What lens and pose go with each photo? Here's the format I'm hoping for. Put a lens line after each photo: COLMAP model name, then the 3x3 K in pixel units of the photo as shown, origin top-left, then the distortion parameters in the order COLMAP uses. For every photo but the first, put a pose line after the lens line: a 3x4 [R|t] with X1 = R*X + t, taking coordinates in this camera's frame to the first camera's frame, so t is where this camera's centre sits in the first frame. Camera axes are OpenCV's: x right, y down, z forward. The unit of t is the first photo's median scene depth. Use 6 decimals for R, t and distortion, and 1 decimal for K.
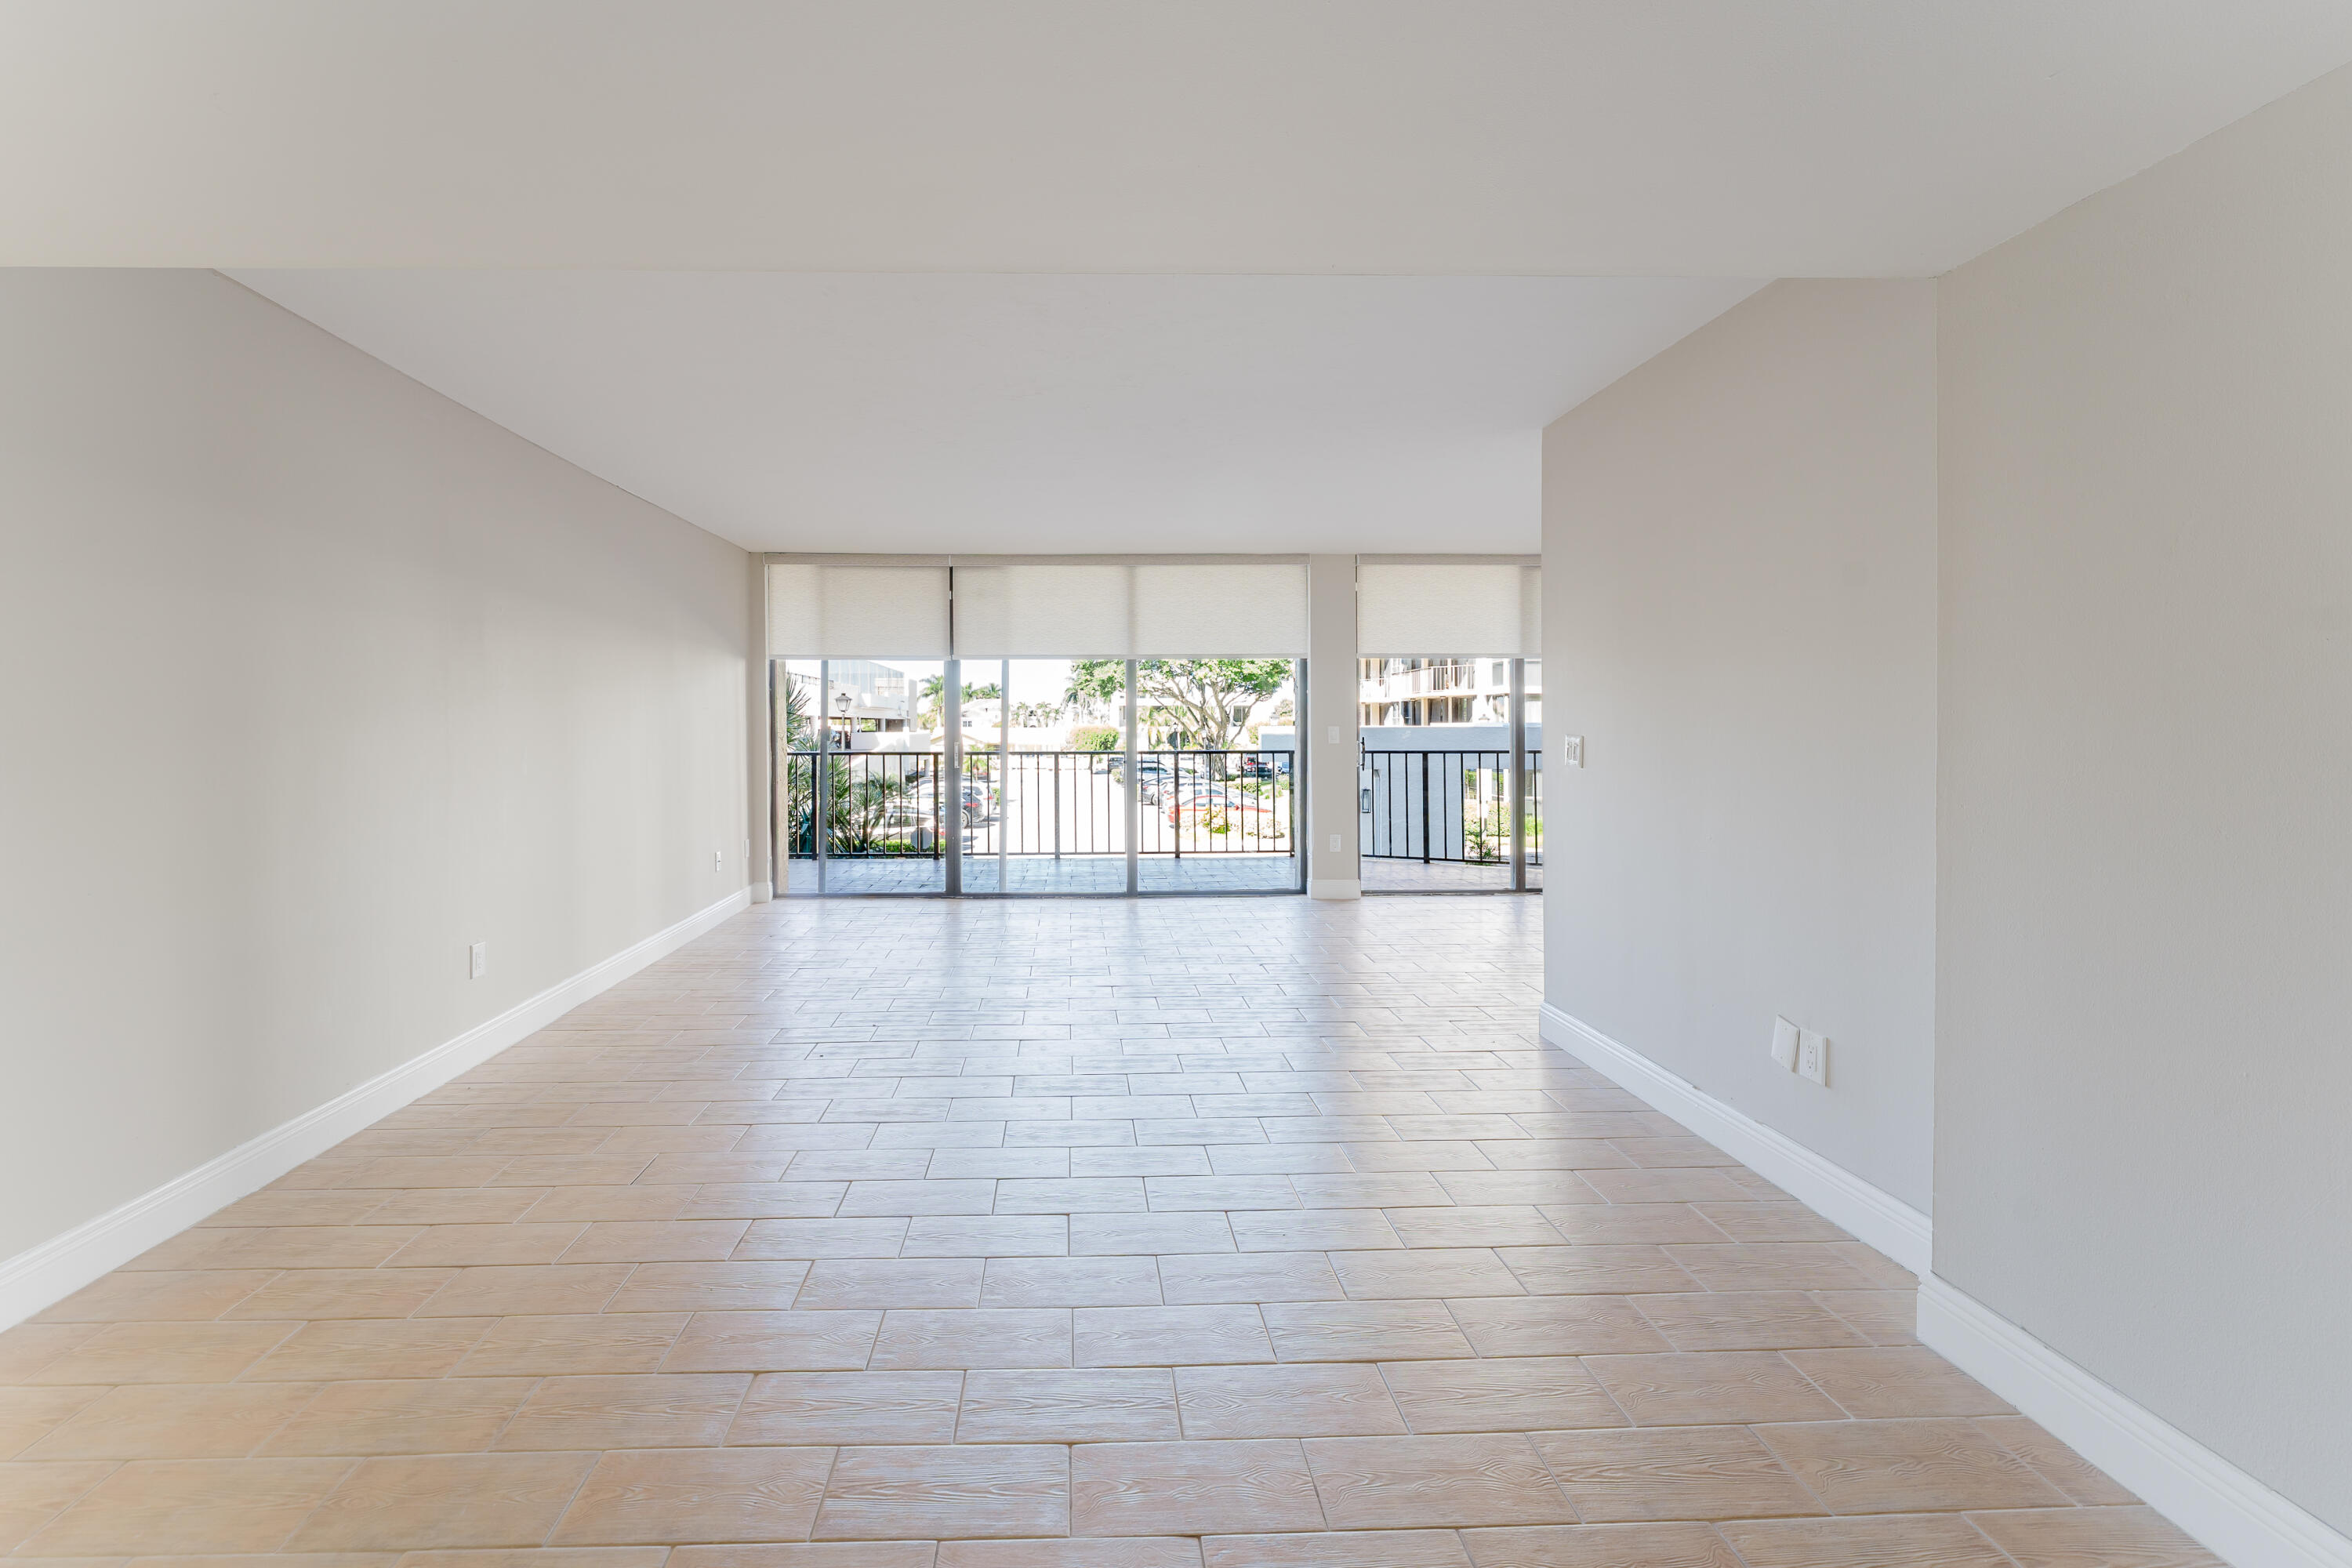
lens RADIAL K [[1006.8, 0, 1169.1], [0, 1006.8, 777.7], [0, 0, 1]] dist [0.000682, -0.000117]
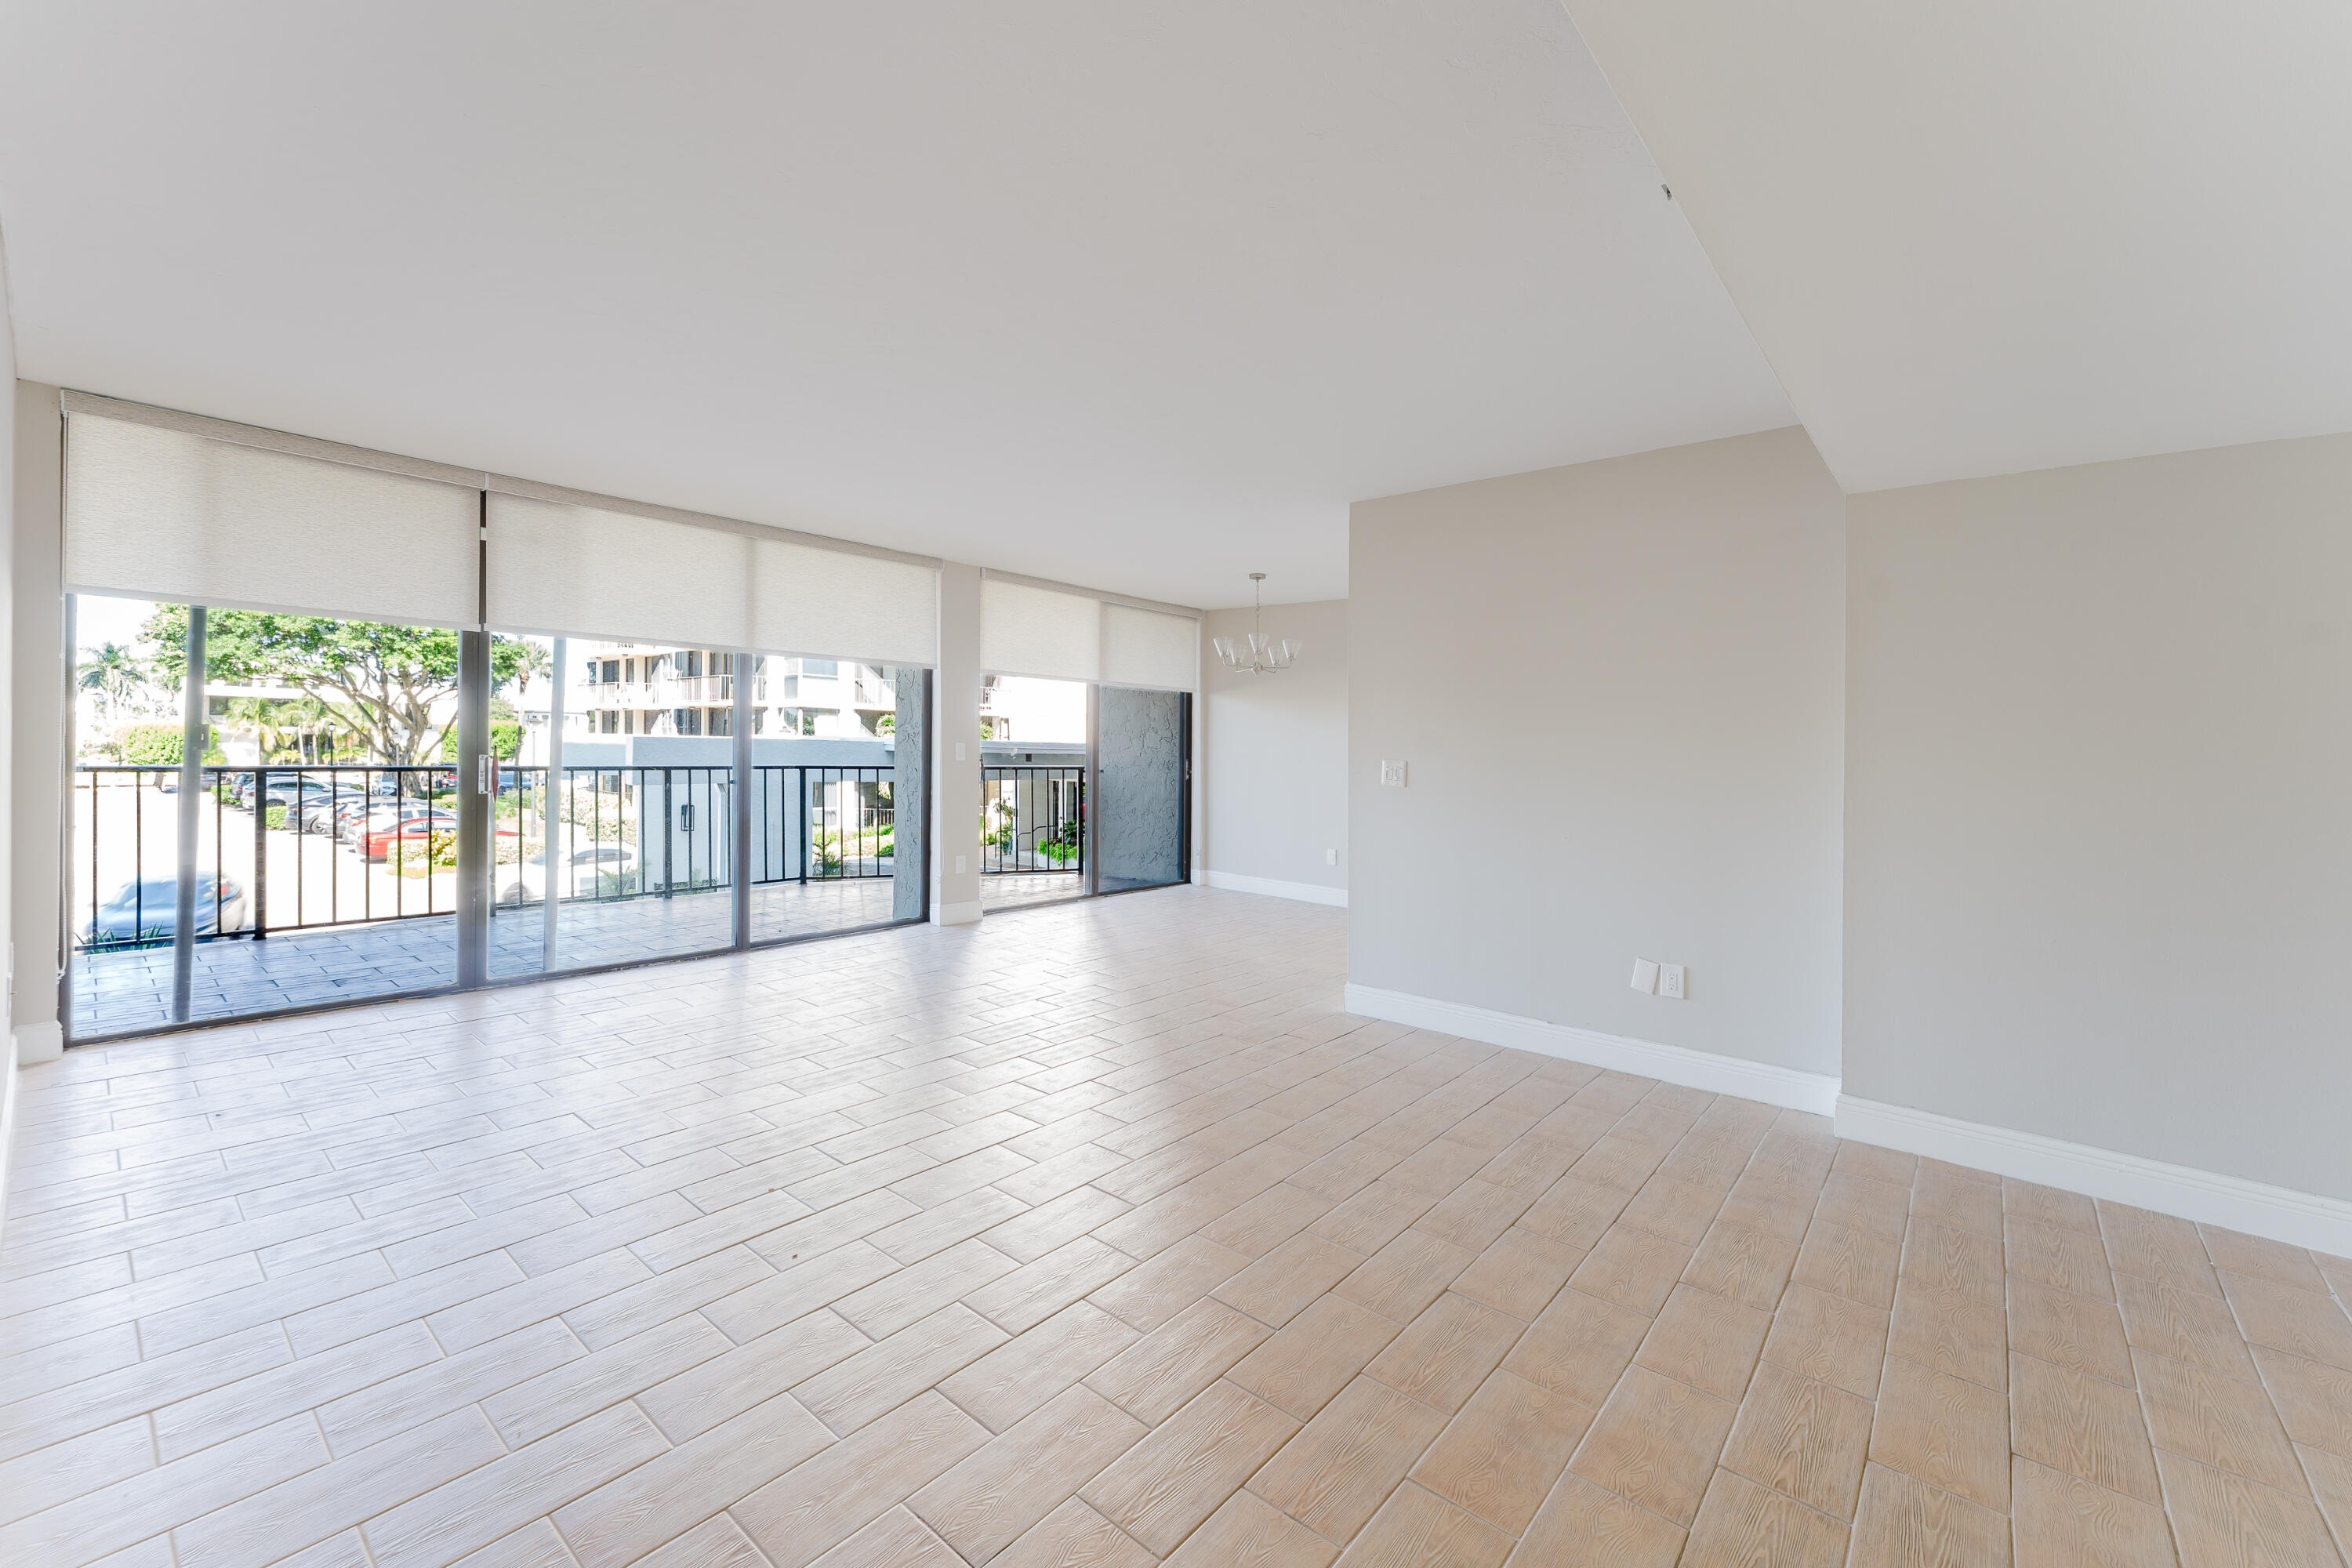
lens RADIAL K [[948.9, 0, 1178.2], [0, 948.9, 761.6], [0, 0, 1]] dist [-0.000279, -0.000198]
pose [[0.675466, 0.005503, 0.737371, -0.356359], [0.013783, 0.999703, -0.020086, -0.011415], [-0.737263, 0.023731, 0.675189, 0.234529]]
